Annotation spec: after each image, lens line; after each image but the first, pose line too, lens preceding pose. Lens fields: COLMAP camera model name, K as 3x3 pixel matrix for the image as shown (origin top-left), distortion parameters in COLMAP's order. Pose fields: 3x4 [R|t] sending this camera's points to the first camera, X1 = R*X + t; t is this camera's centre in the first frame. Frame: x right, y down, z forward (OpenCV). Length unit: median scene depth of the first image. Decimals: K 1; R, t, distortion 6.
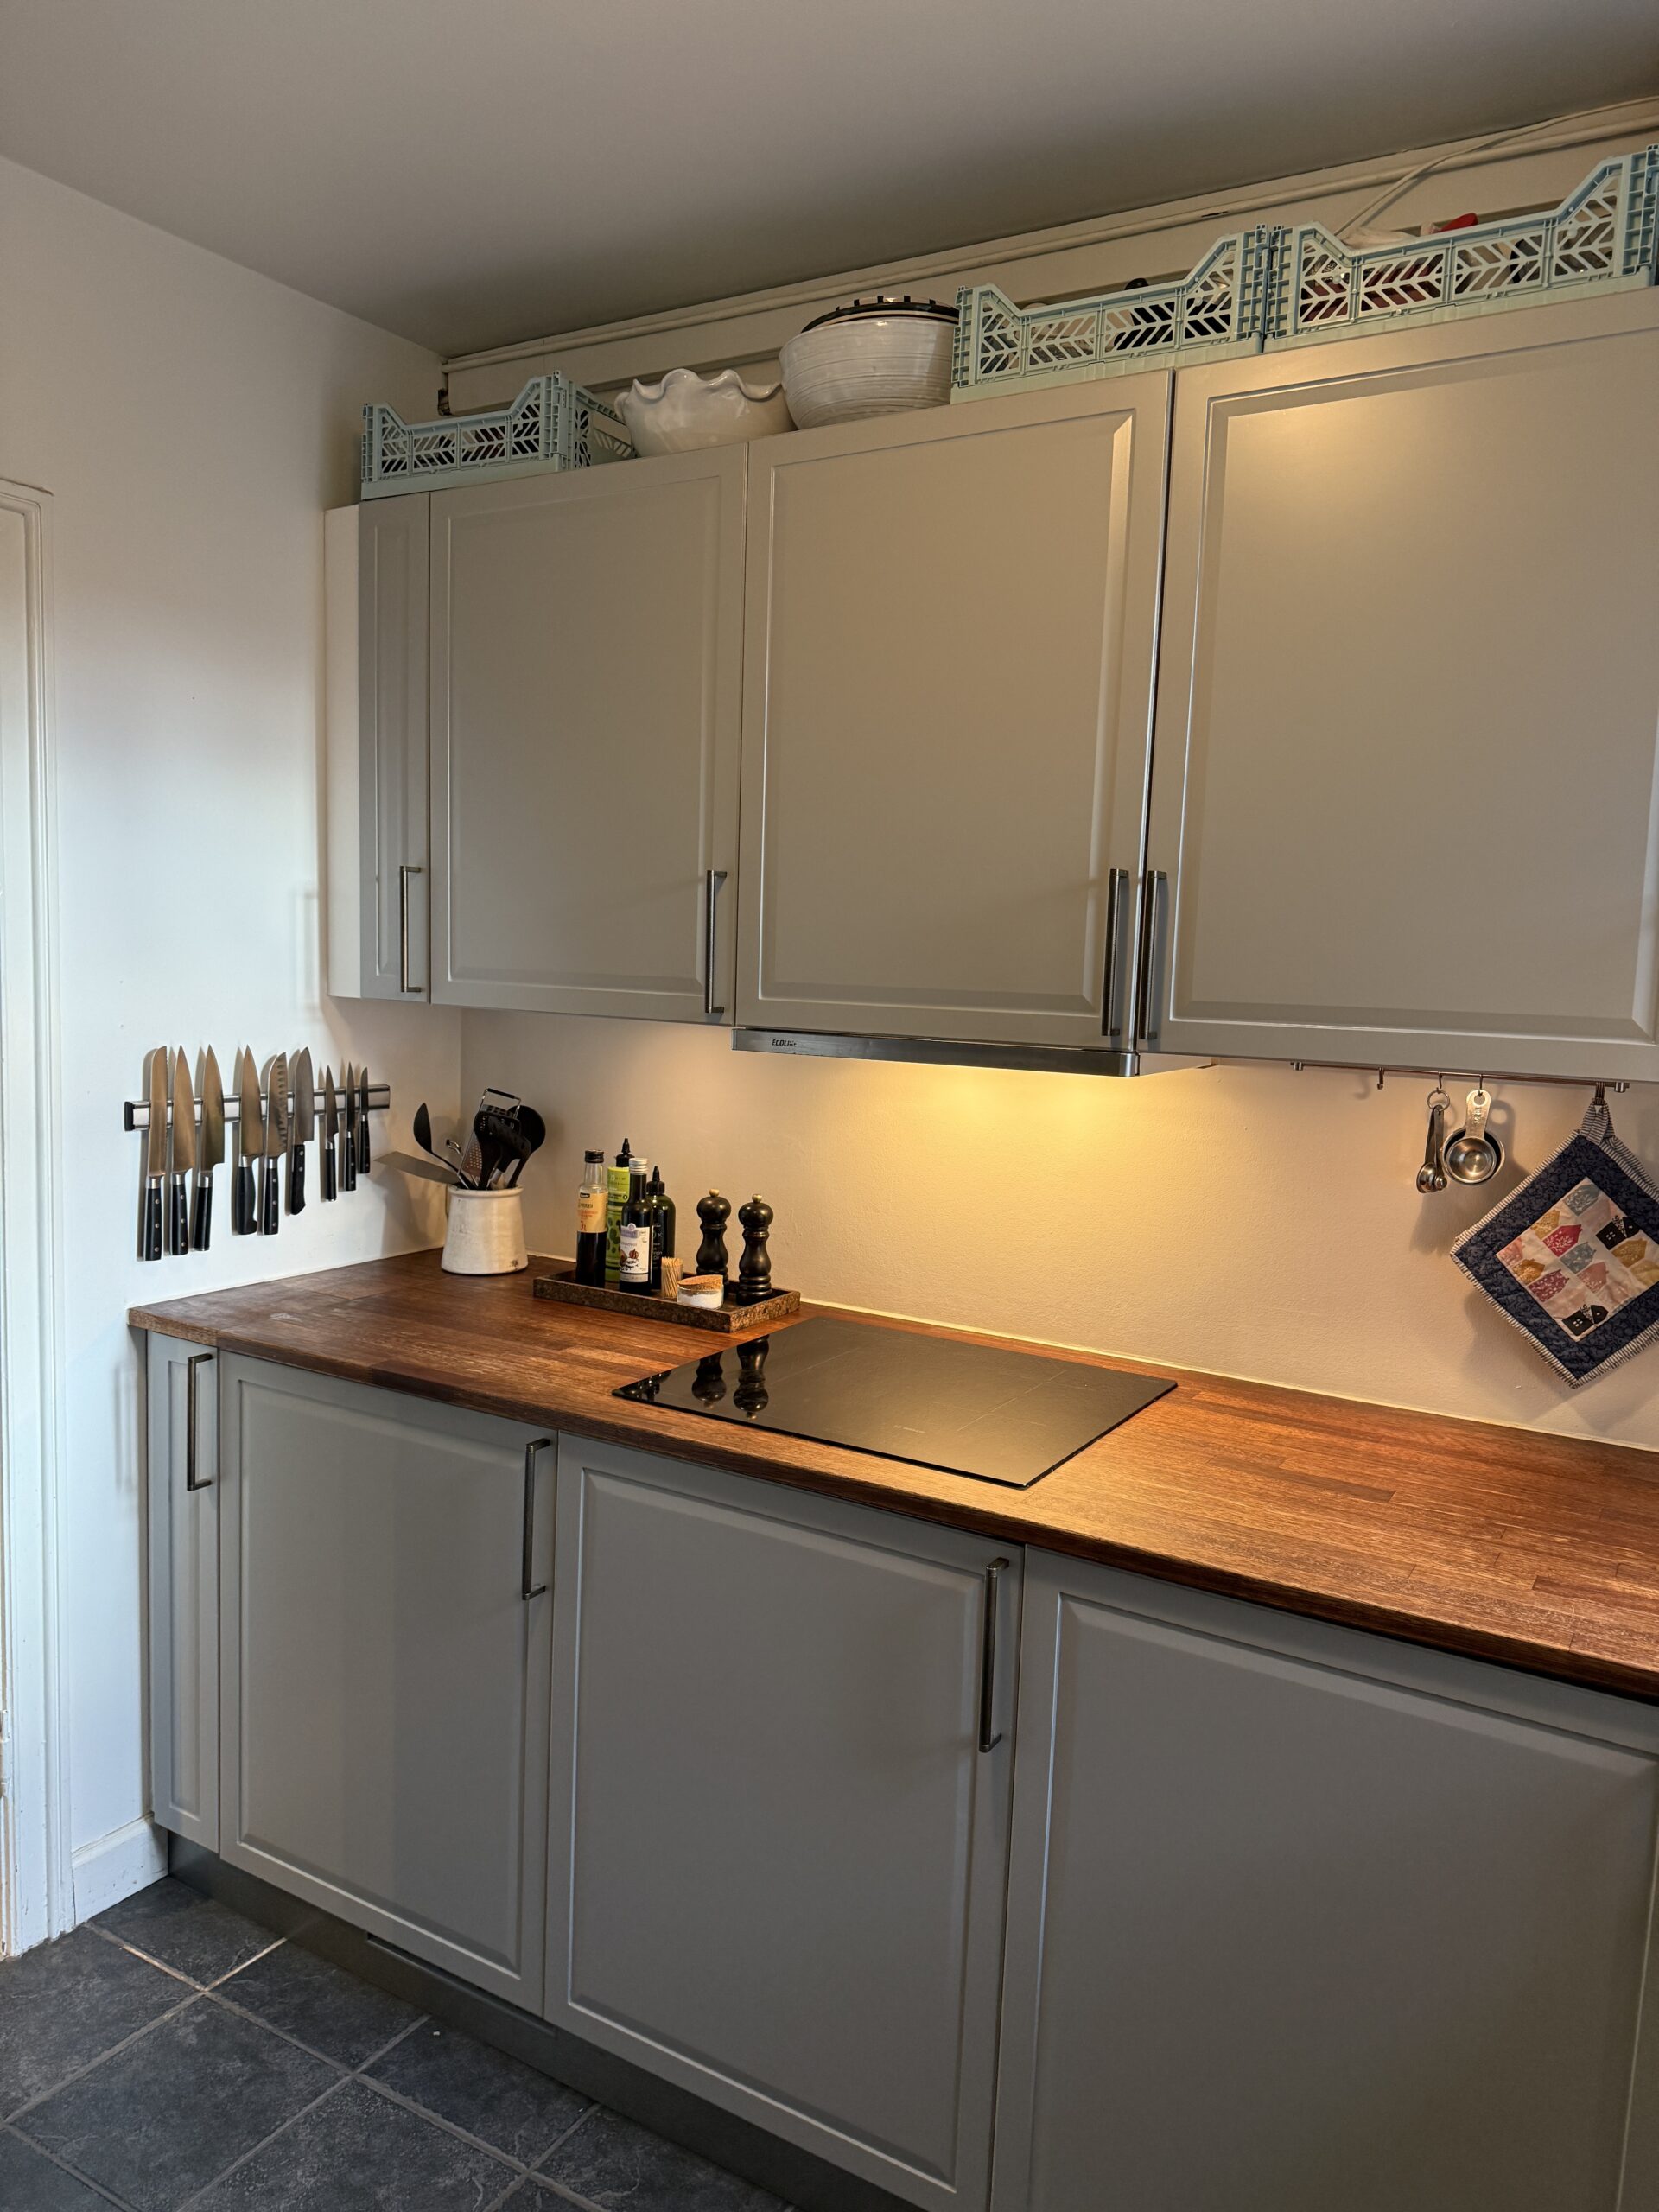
lens RADIAL K [[1553.8, 0, 823.0], [0, 1553.8, 1100.0], [0, 0, 1]] dist [0.043461, -0.050784]
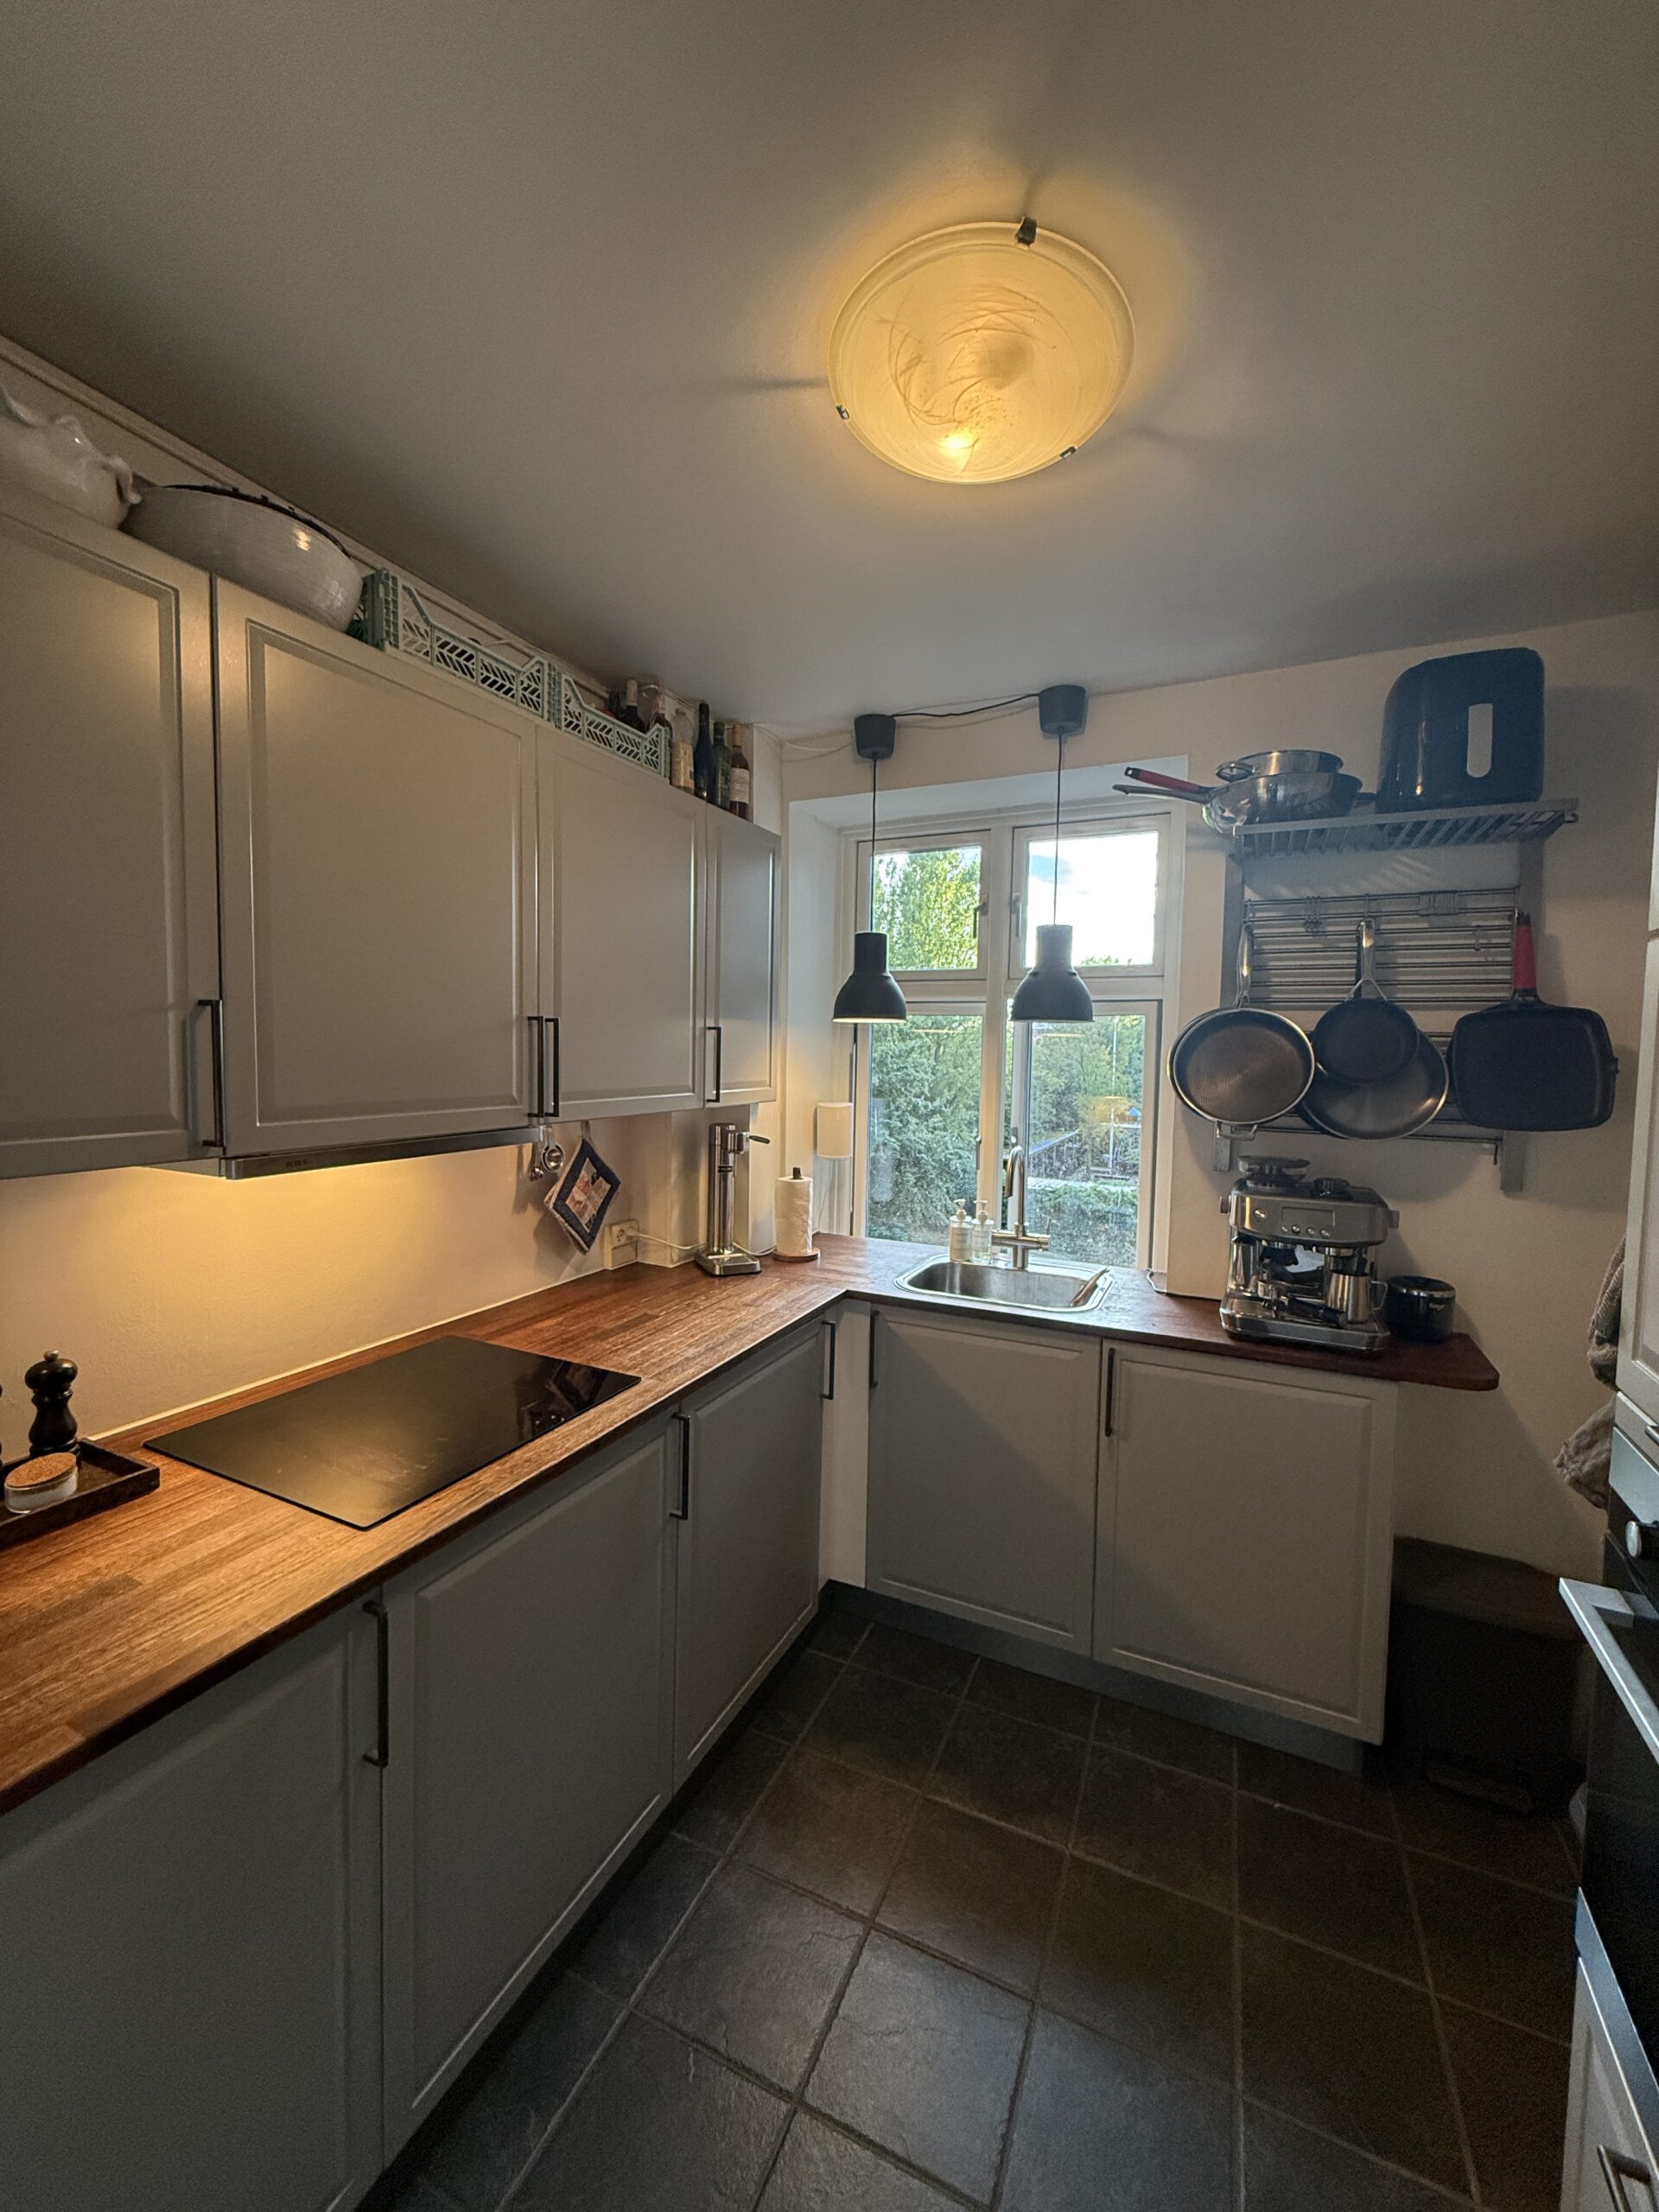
lens RADIAL K [[881.3, 0, 823.4], [0, 881.3, 1097.2], [0, 0, 1]] dist [-0.004030, 0.001023]
pose [[-0.123071, -0.085798, 0.988682, -0.667034], [0.087343, 0.991453, 0.096911, -0.108303], [-0.988547, 0.098281, -0.114526, 0.703047]]
